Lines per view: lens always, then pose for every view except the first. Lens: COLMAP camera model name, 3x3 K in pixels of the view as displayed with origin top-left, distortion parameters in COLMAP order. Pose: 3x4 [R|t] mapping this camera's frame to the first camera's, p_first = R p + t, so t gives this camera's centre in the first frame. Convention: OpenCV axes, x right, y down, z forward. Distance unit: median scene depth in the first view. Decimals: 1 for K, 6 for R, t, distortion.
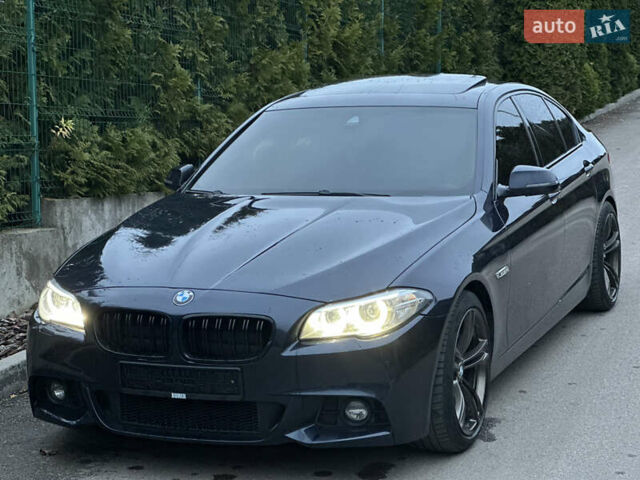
lens RADIAL K [[1411.6, 0, 319.7], [0, 1411.6, 235.0], [0, 0, 1]] dist [0.233855, 0.000000]
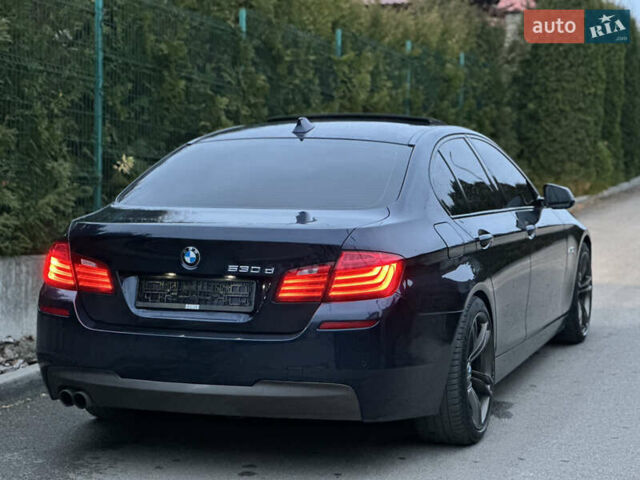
lens RADIAL K [[1411.6, 0, 312.1], [0, 1411.6, 239.8], [0, 0, 1]] dist [0.233855, 0.000000]
pose [[0.999594, 0.022511, -0.017483, -0.014117], [-0.023544, 0.997841, -0.061317, 0.057654], [0.016065, 0.061704, 0.997965, -0.123509]]
